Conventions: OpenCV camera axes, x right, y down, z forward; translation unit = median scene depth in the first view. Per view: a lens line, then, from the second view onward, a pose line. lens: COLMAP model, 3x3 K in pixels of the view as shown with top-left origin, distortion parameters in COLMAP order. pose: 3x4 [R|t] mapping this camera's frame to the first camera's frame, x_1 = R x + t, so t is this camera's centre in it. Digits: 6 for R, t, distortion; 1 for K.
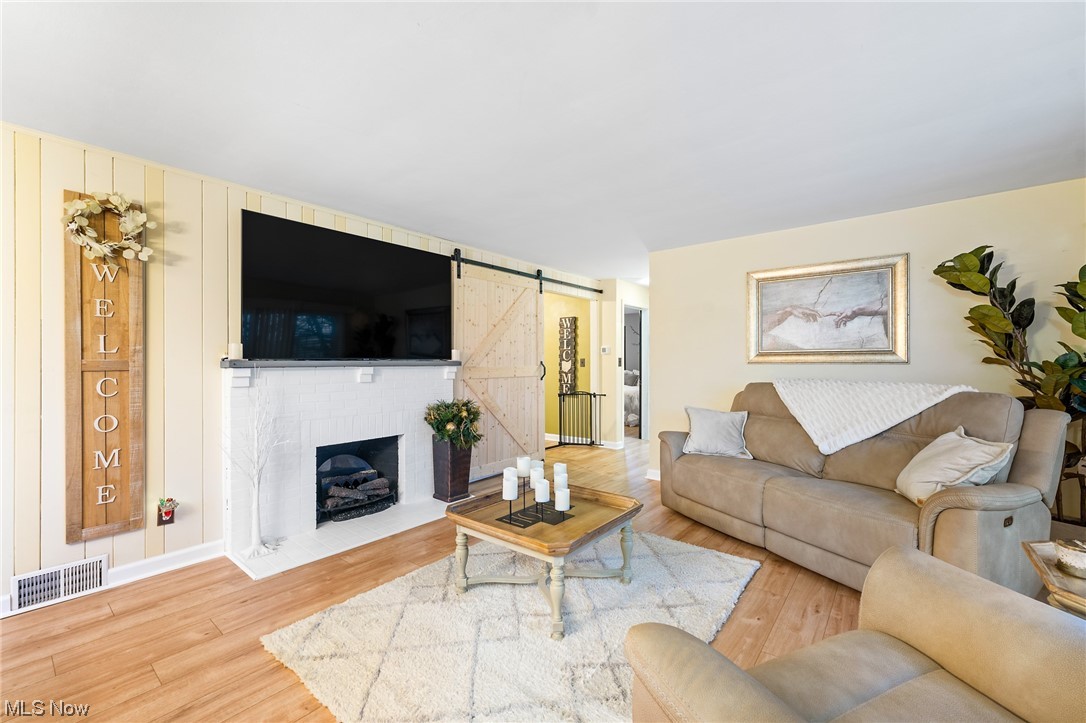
lens RADIAL K [[444.9, 0, 543.0], [0, 444.9, 361.5], [0, 0, 1]] dist [0.000762, 0.000056]
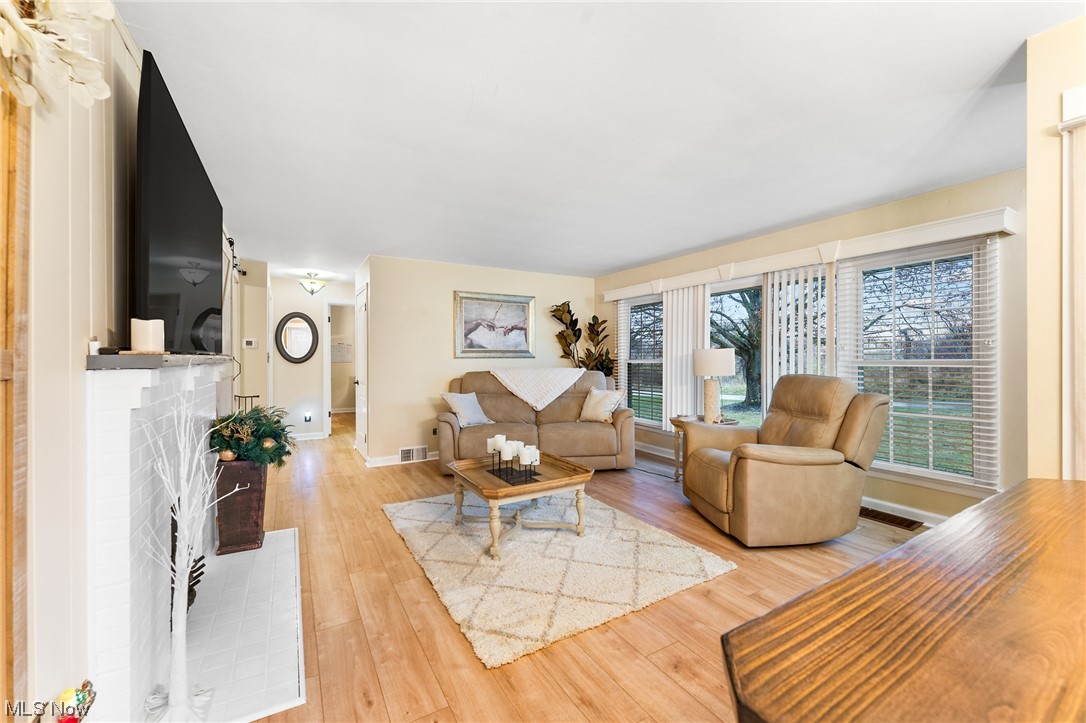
lens RADIAL K [[433.5, 0, 546.6], [0, 433.5, 355.1], [0, 0, 1]] dist [-0.001502, -0.000075]
pose [[0.346998, 0.003775, 0.937858, -0.812369], [0.000231, 0.999992, -0.004111, 0.000539], [-0.937866, 0.001643, 0.346994, 0.340494]]
